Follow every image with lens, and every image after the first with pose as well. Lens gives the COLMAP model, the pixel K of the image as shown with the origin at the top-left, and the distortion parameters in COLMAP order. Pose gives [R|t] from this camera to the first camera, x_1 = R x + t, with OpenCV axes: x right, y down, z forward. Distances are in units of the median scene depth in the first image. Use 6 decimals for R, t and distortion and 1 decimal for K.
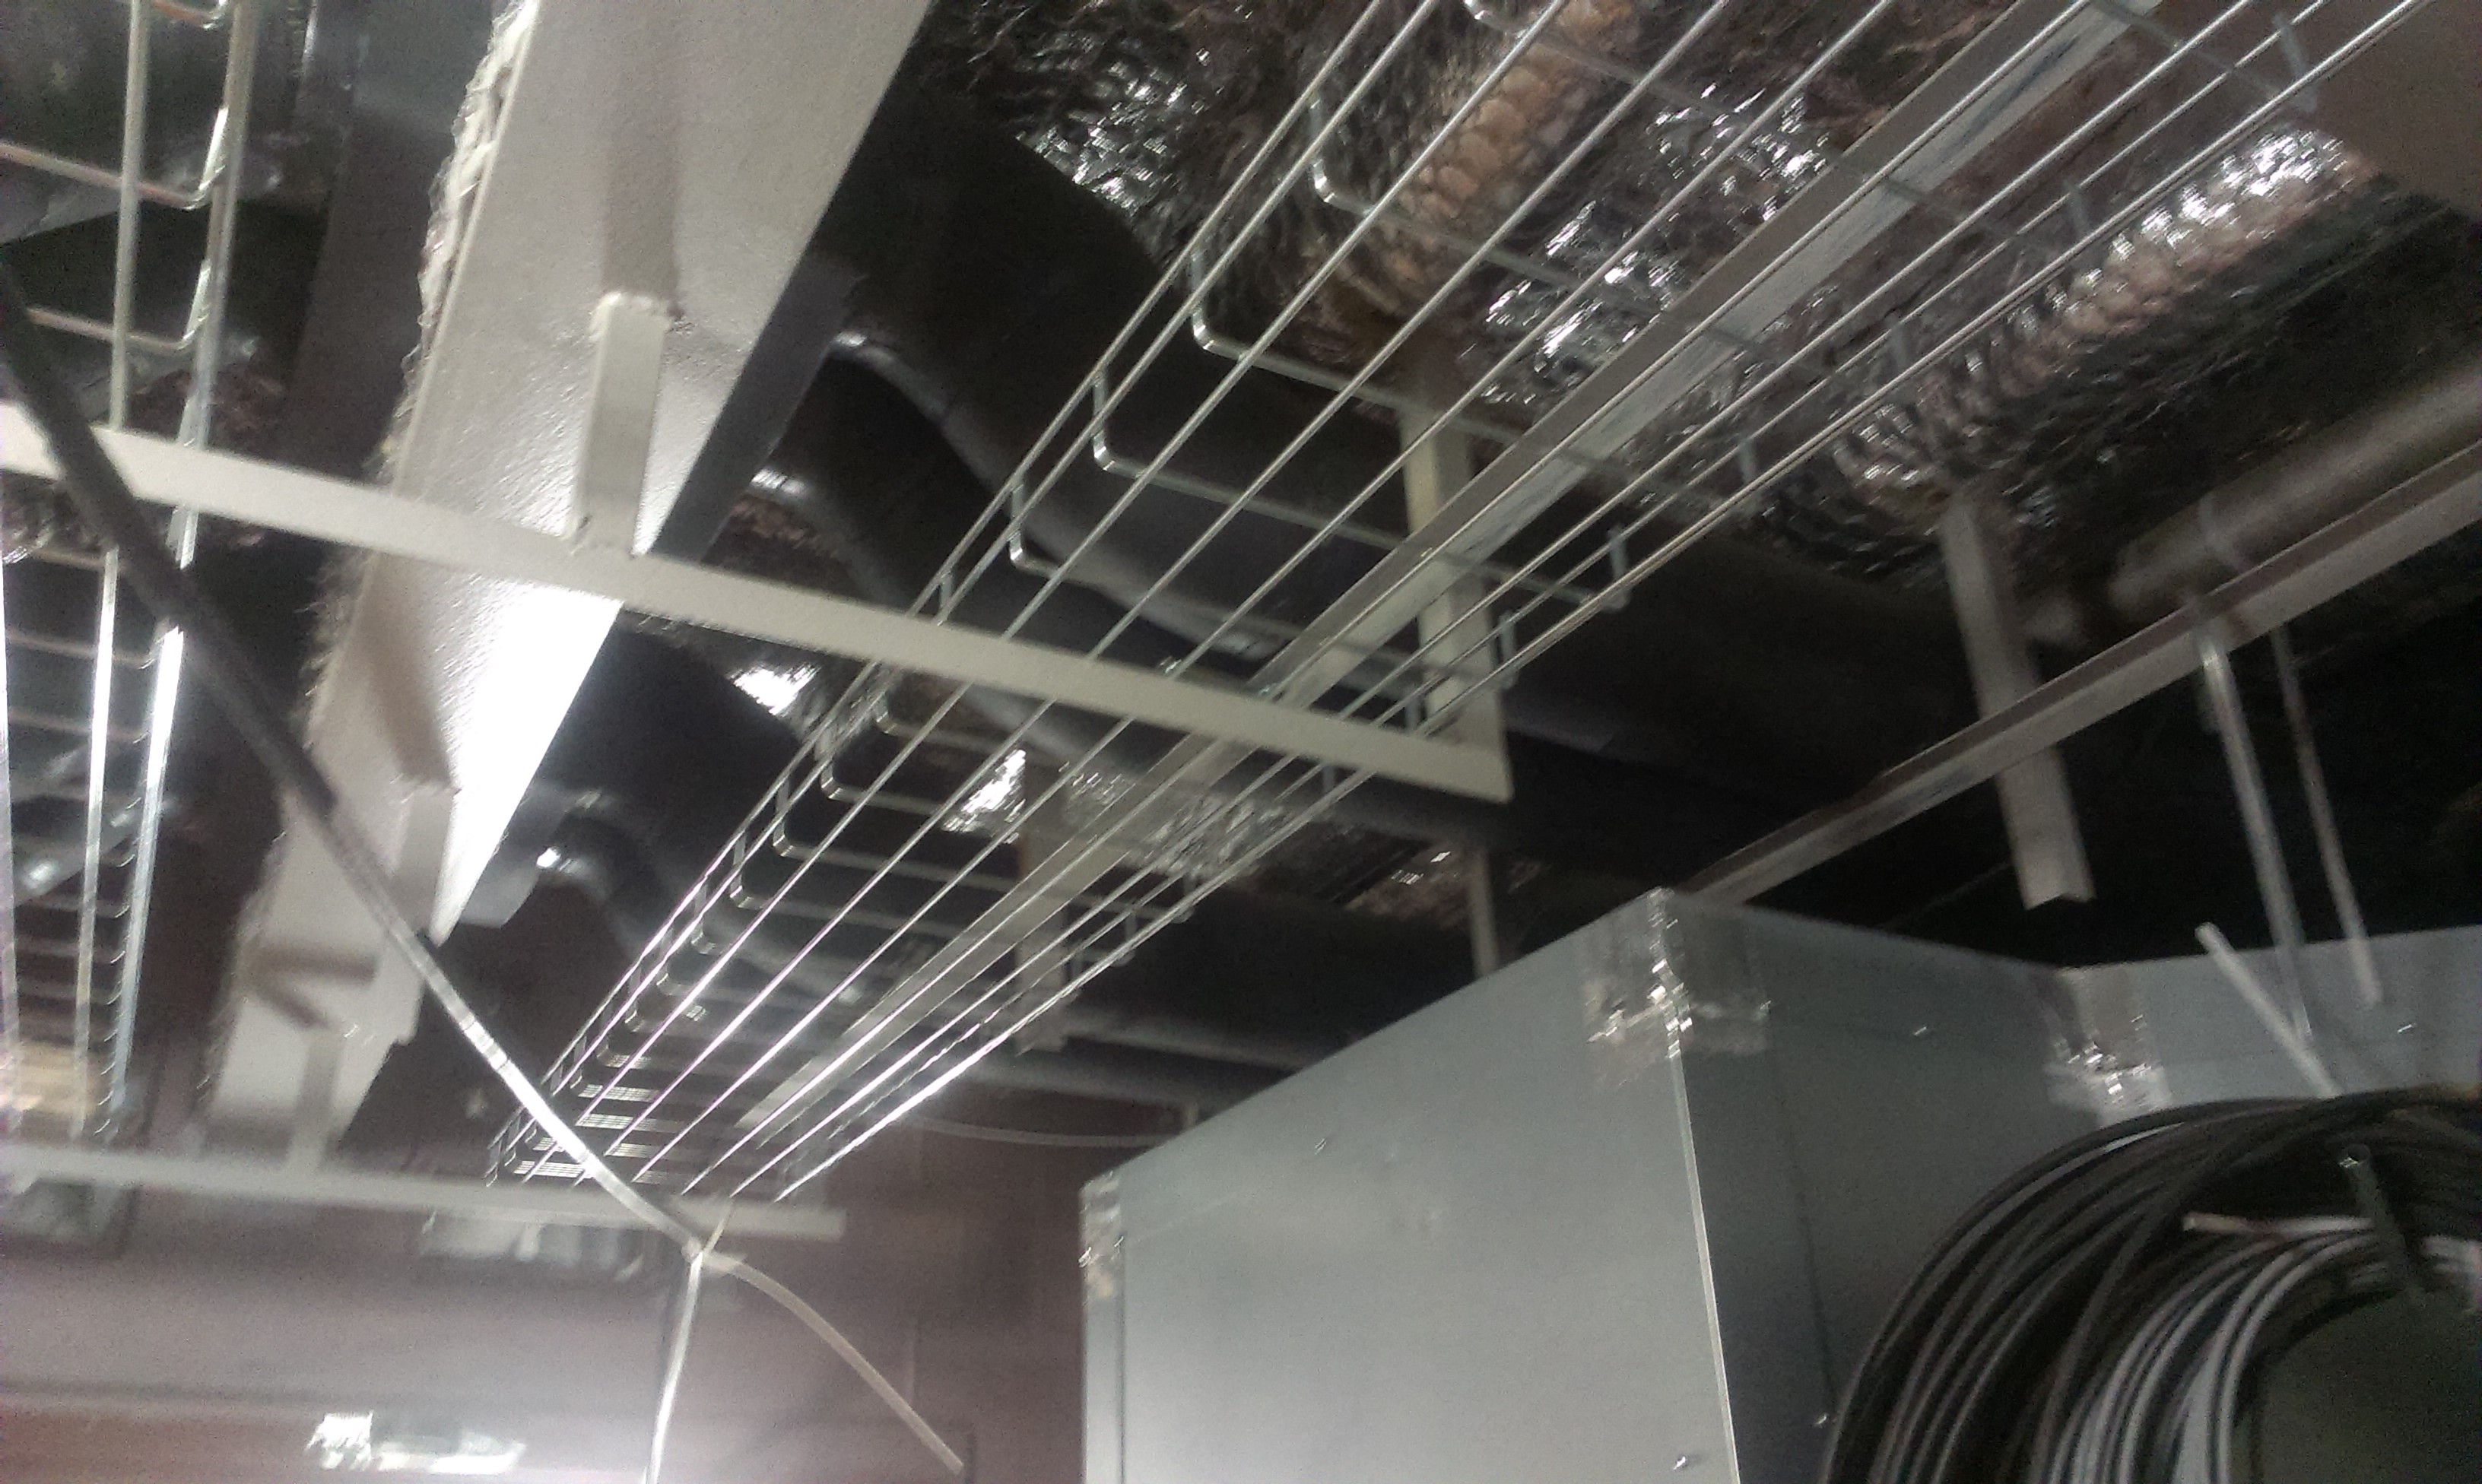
lens RADIAL K [[1976.0, 0, 1225.9], [0, 1976.0, 737.1], [0, 0, 1]] dist [0.125419, -0.196835]
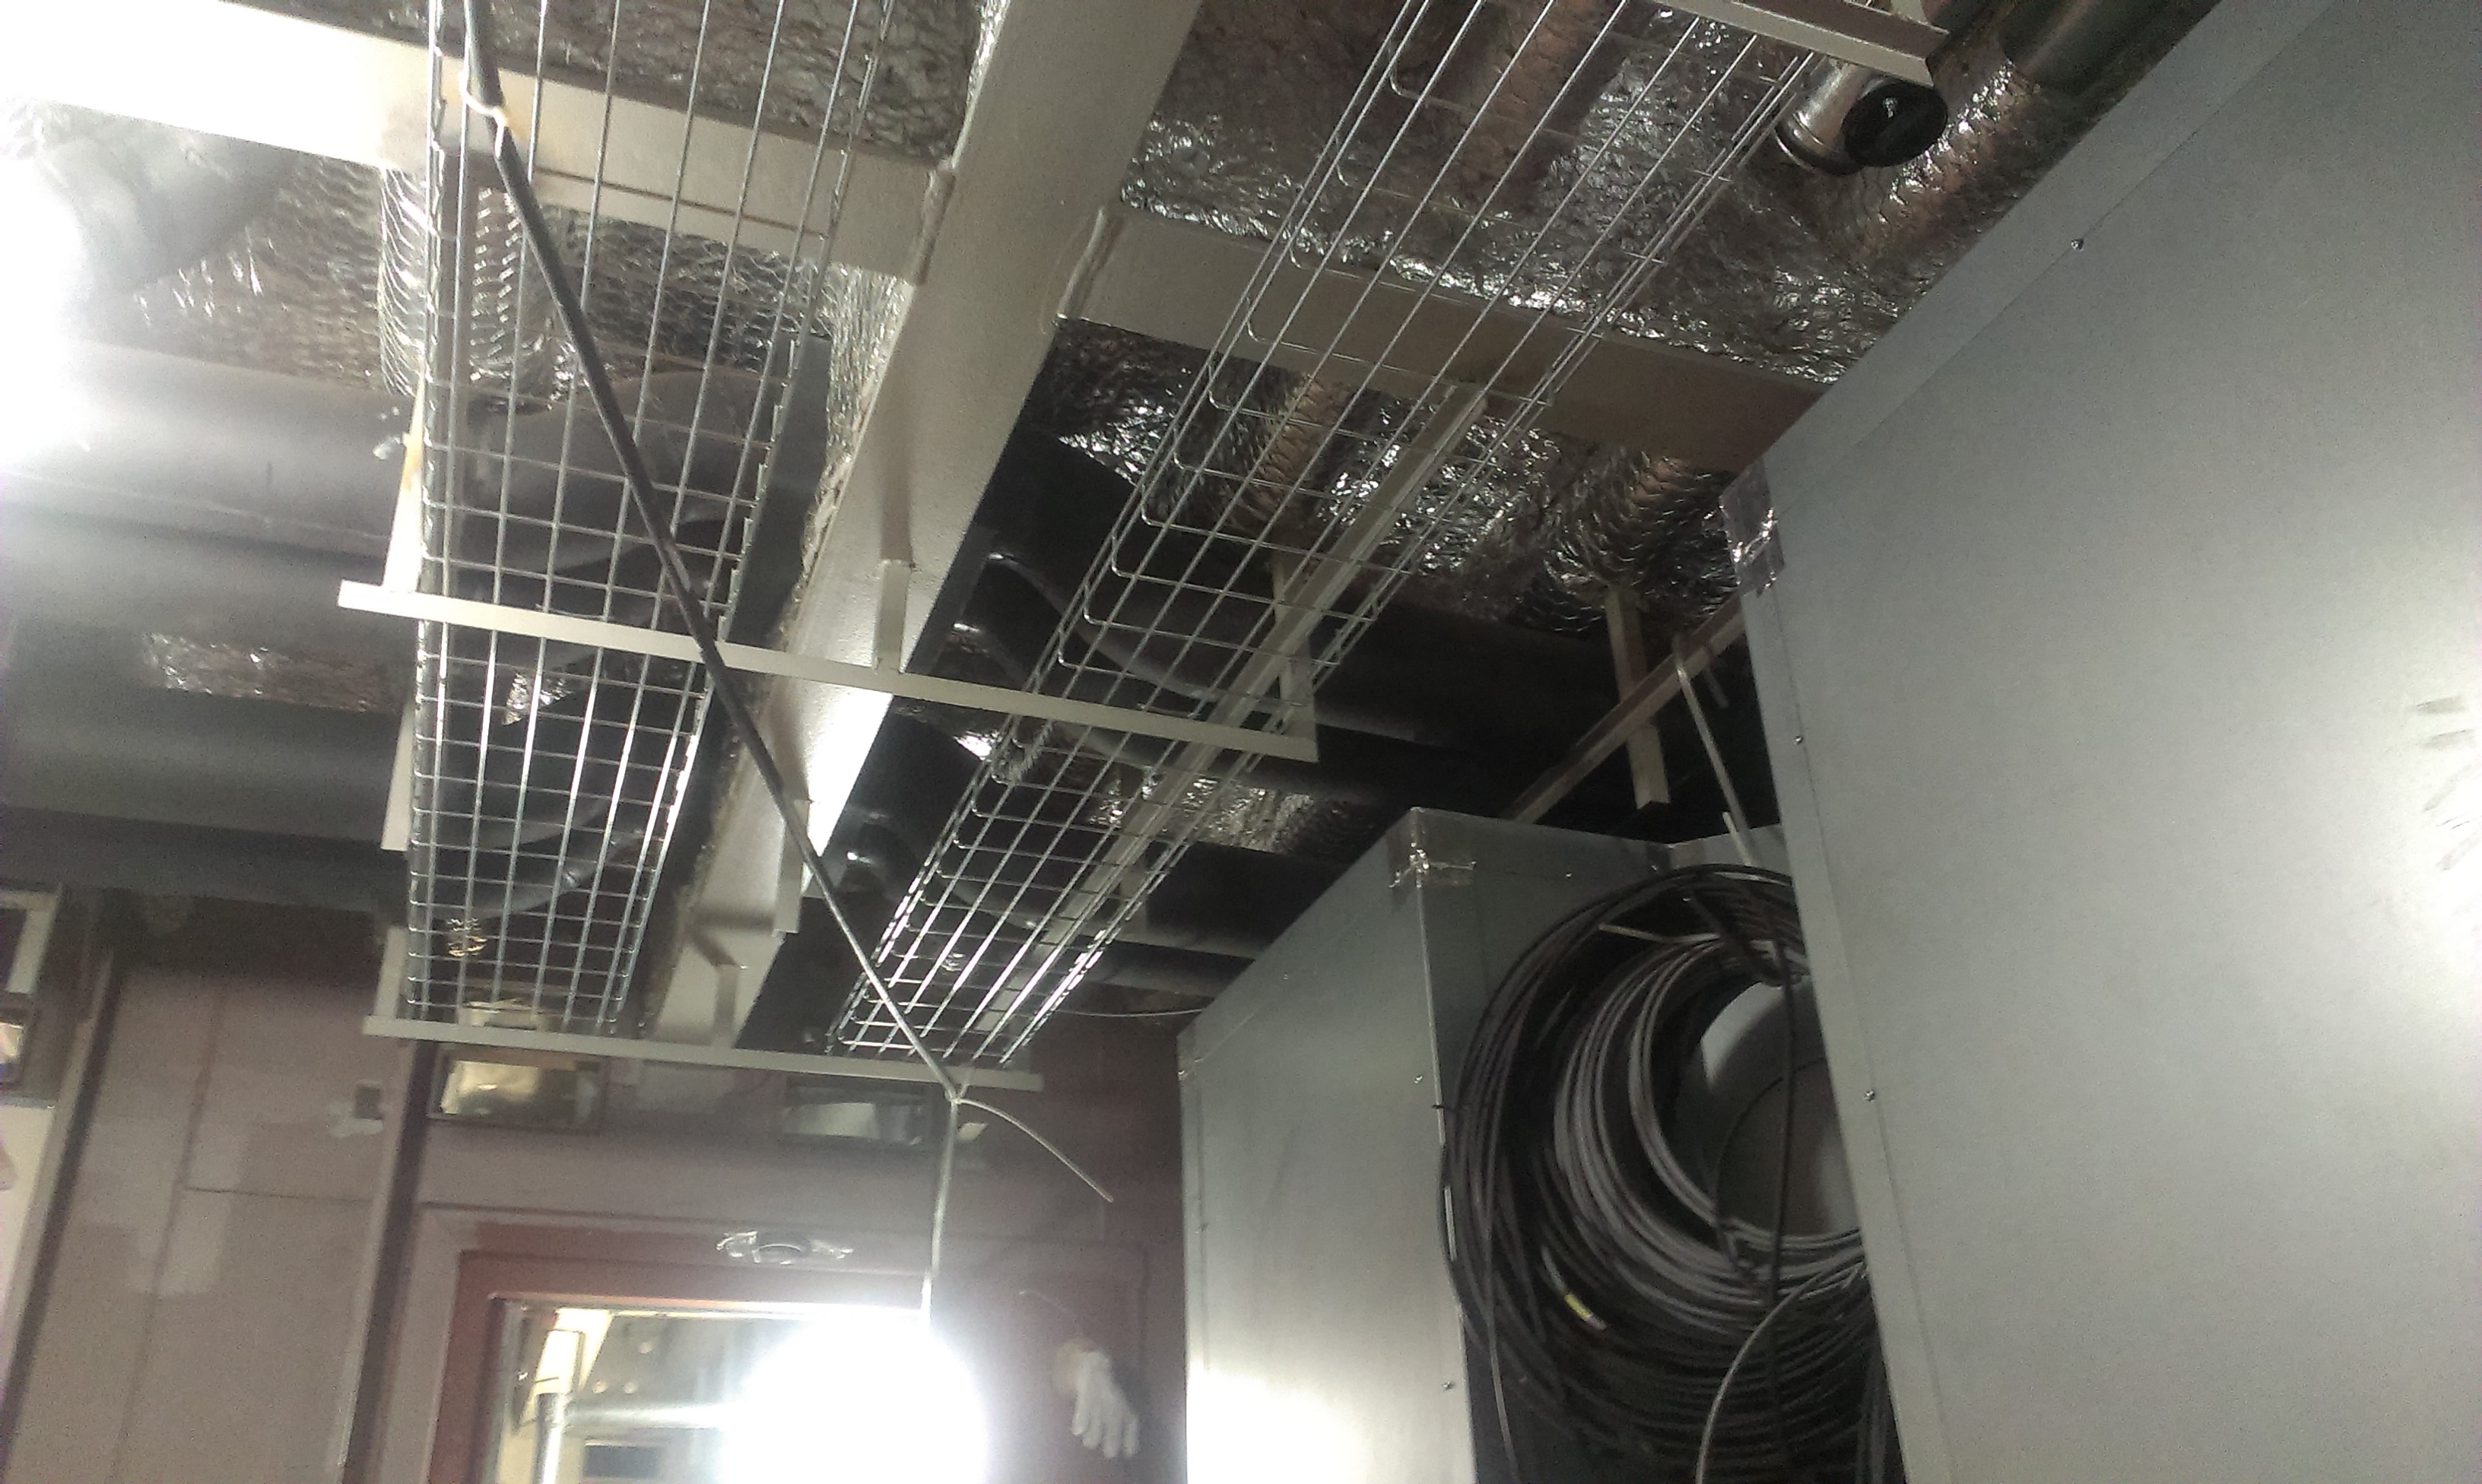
lens RADIAL K [[1976.0, 0, 1225.9], [0, 1976.0, 737.1], [0, 0, 1]] dist [0.125419, -0.196835]
pose [[0.991069, -0.065305, -0.116267, 0.235896], [0.060887, 0.997296, -0.041155, 0.069811], [0.118640, 0.033709, 0.992365, -0.853140]]
